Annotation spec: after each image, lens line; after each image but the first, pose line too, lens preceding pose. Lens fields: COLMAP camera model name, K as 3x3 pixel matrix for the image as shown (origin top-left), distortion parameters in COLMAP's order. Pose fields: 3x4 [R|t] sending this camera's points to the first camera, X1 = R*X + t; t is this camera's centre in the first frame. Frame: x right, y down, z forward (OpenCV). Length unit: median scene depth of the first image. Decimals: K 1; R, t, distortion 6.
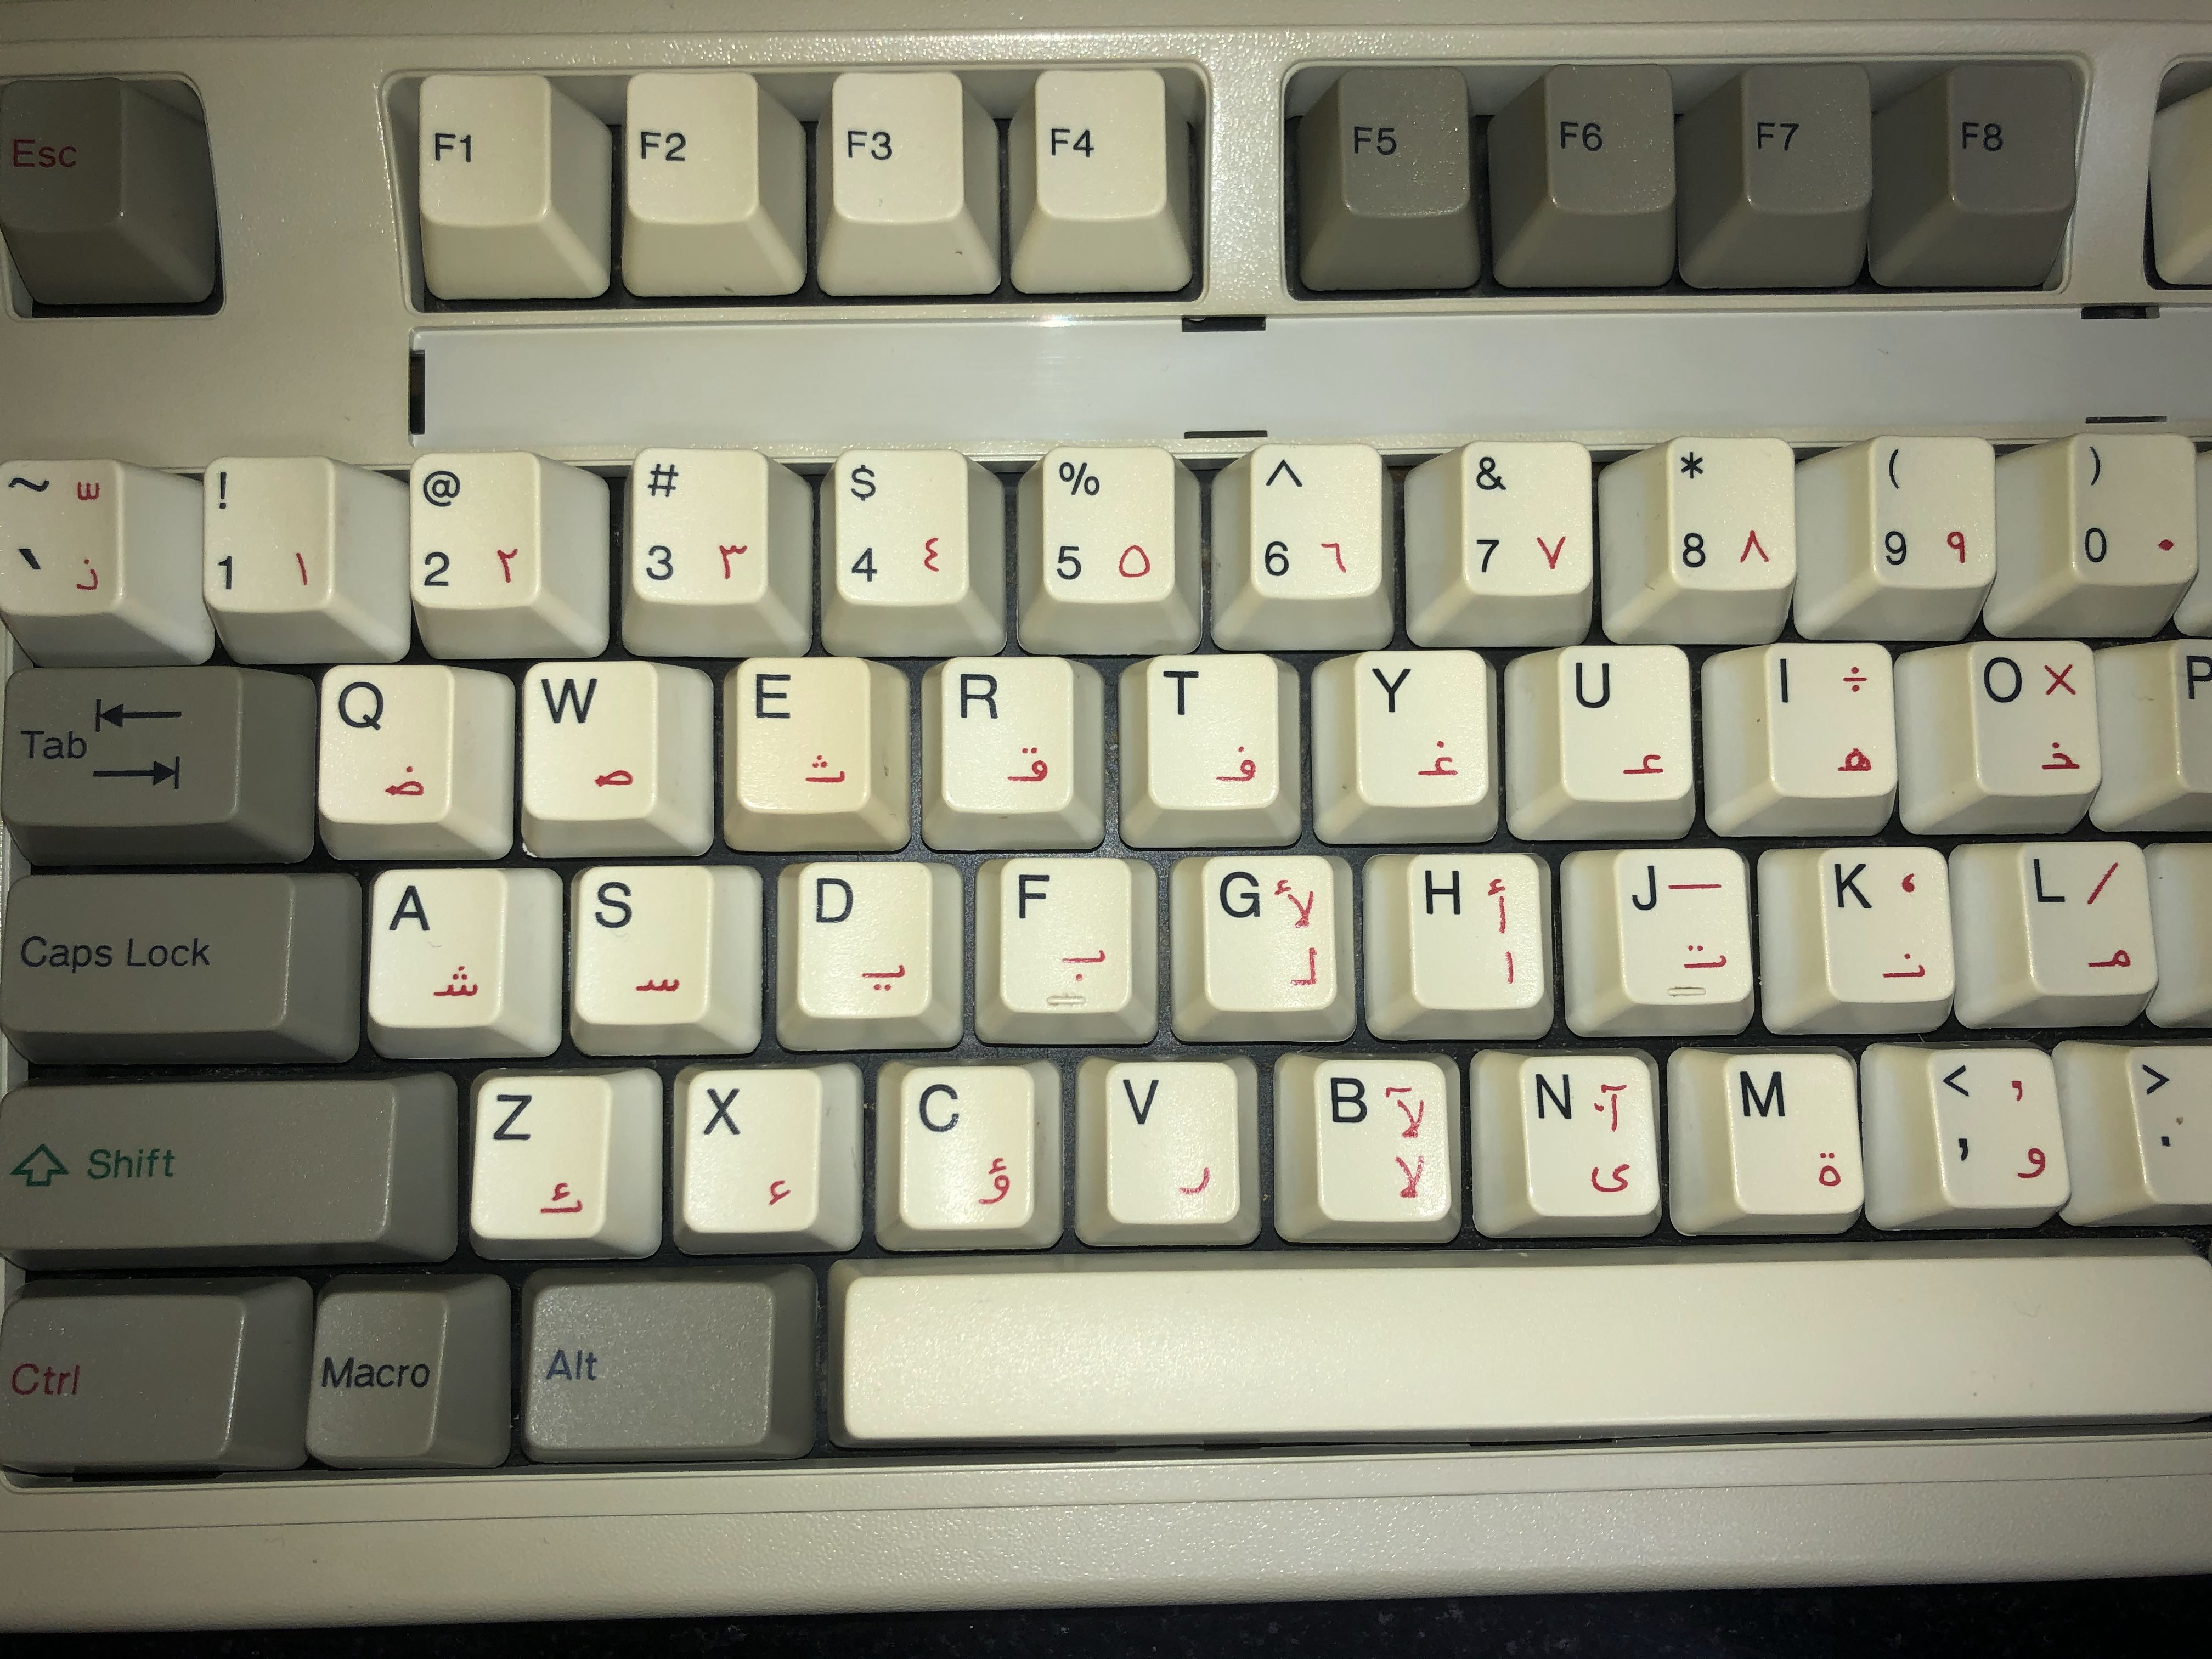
lens RADIAL K [[1850.1, 0, 1102.4], [0, 1850.1, 828.7], [0, 0, 1]] dist [0.033783, -0.074432]
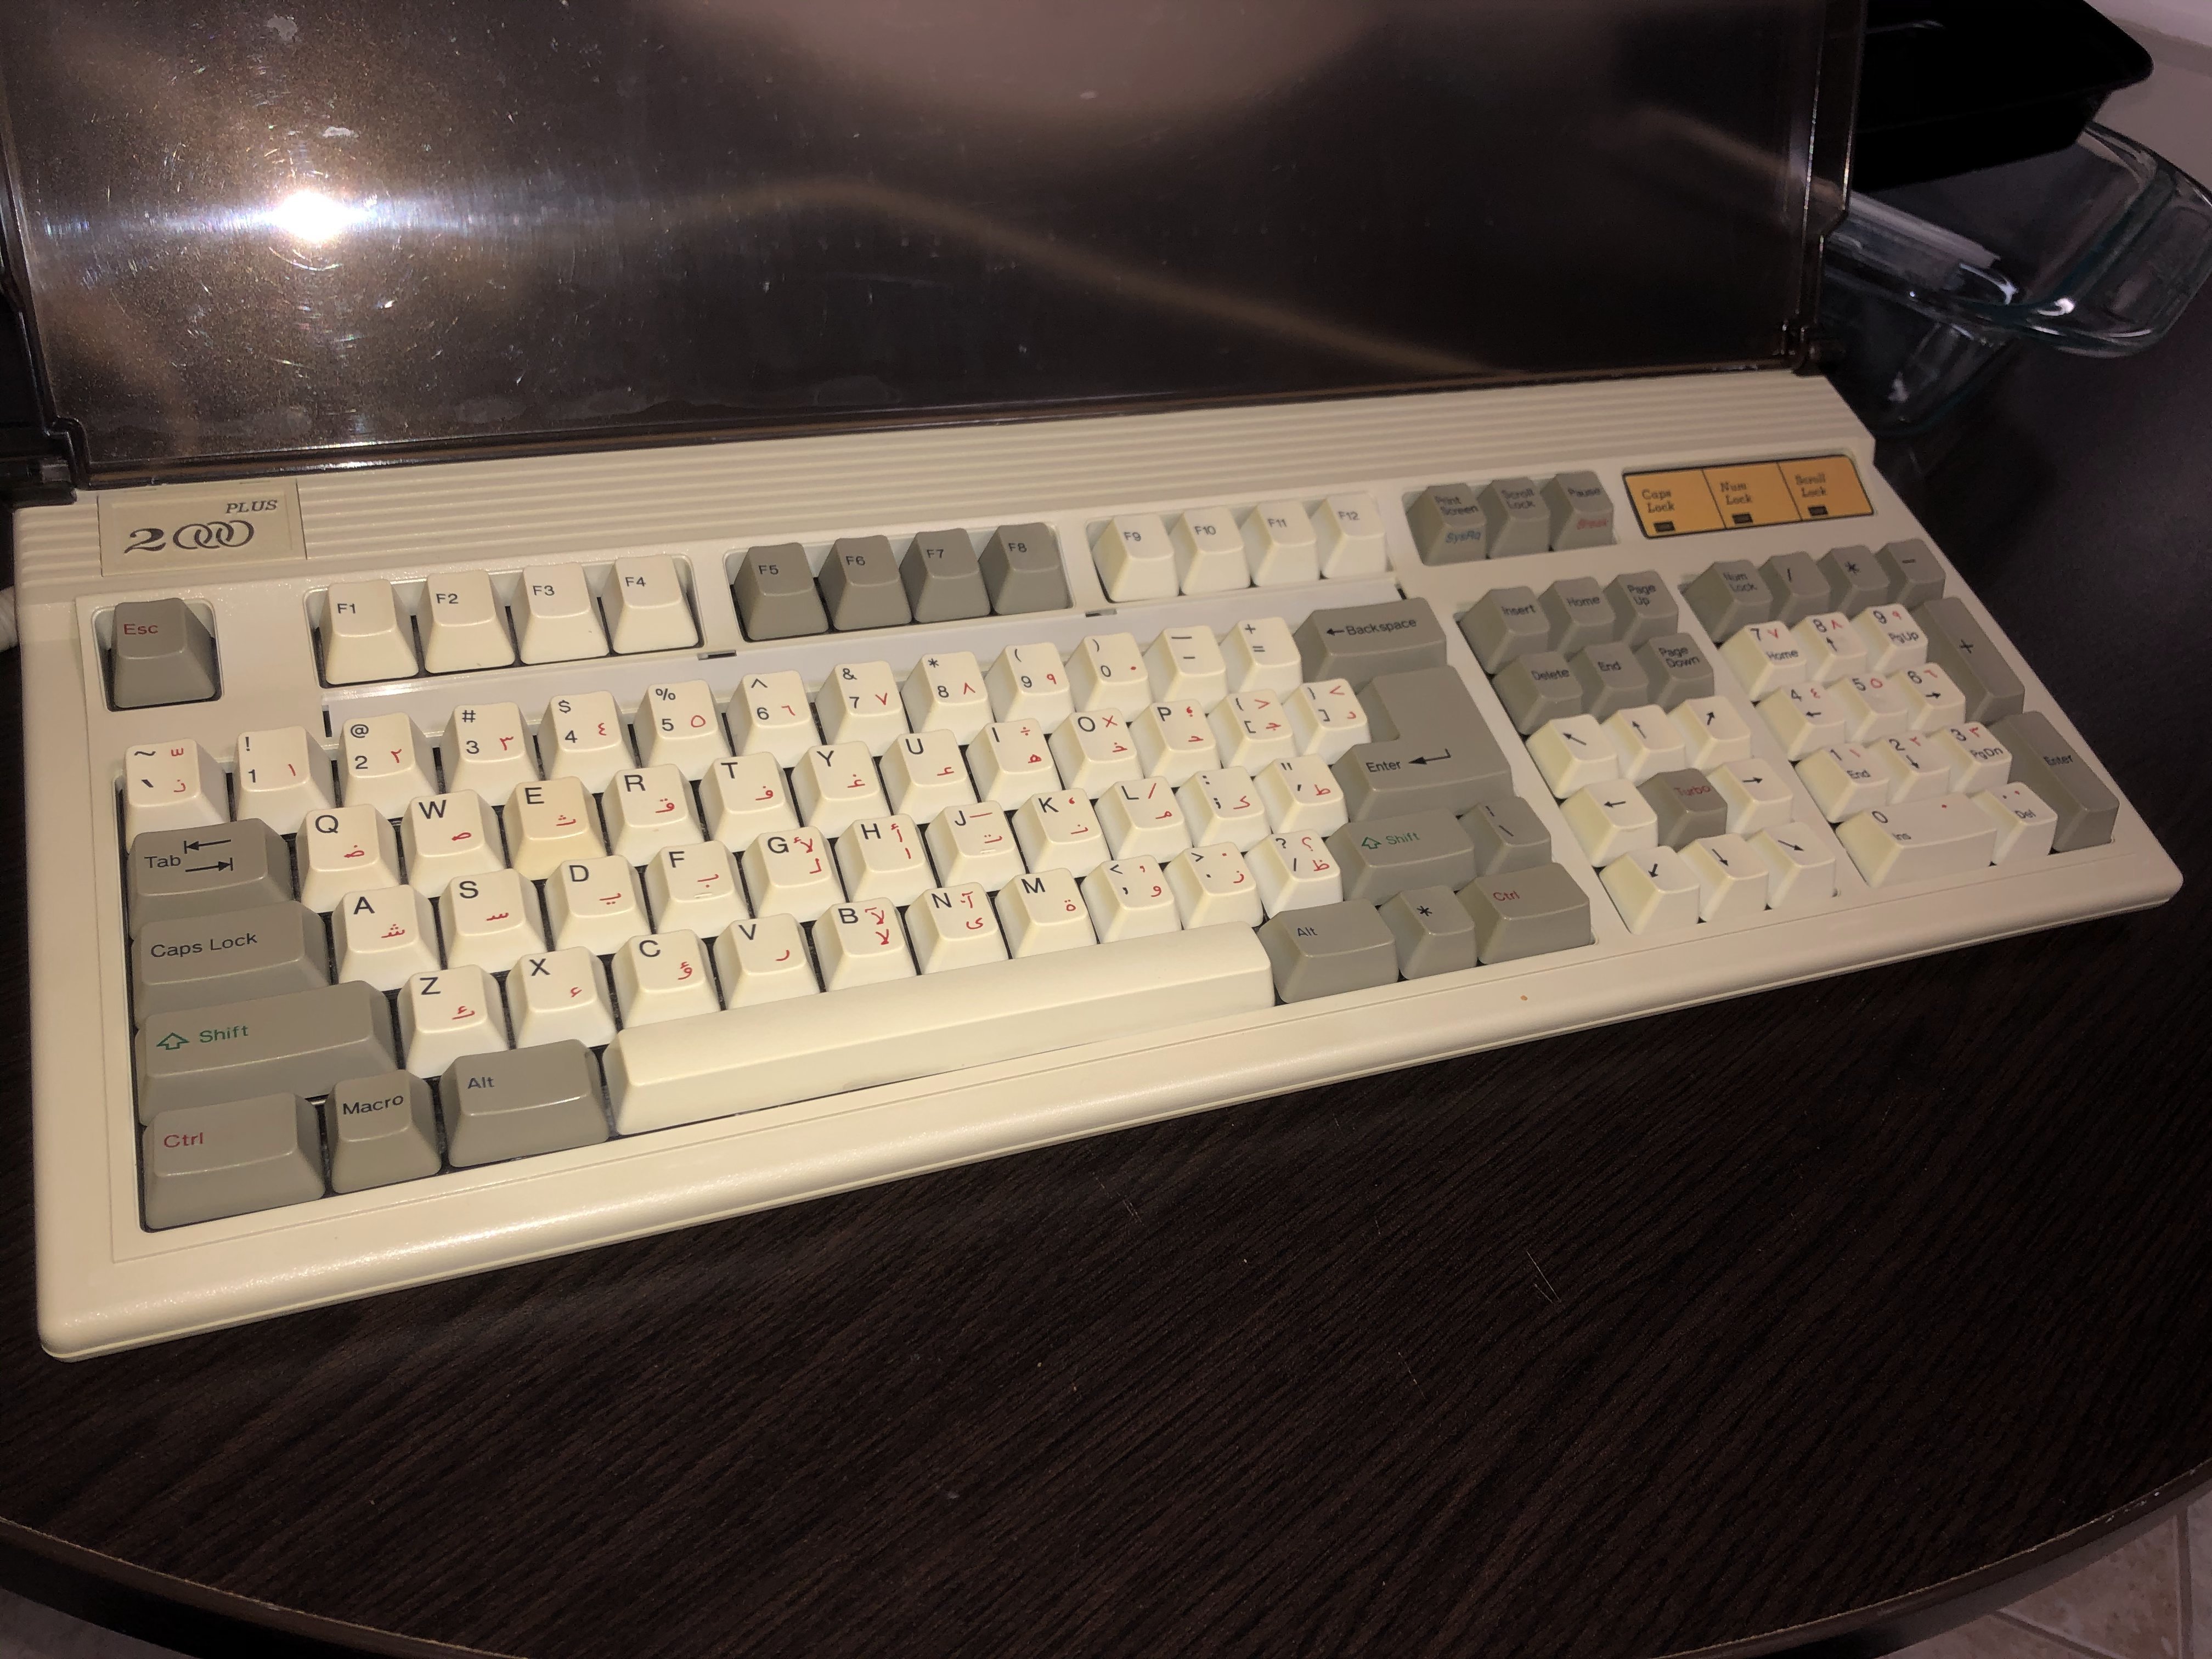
lens RADIAL K [[1850.1, 0, 1122.6], [0, 1850.1, 840.5], [0, 0, 1]] dist [0.033783, -0.074432]
pose [[0.934063, -0.146098, 0.325855, -0.248192], [0.292781, 0.835748, -0.464547, 1.139163], [-0.204464, 0.529320, 0.823416, -0.837429]]
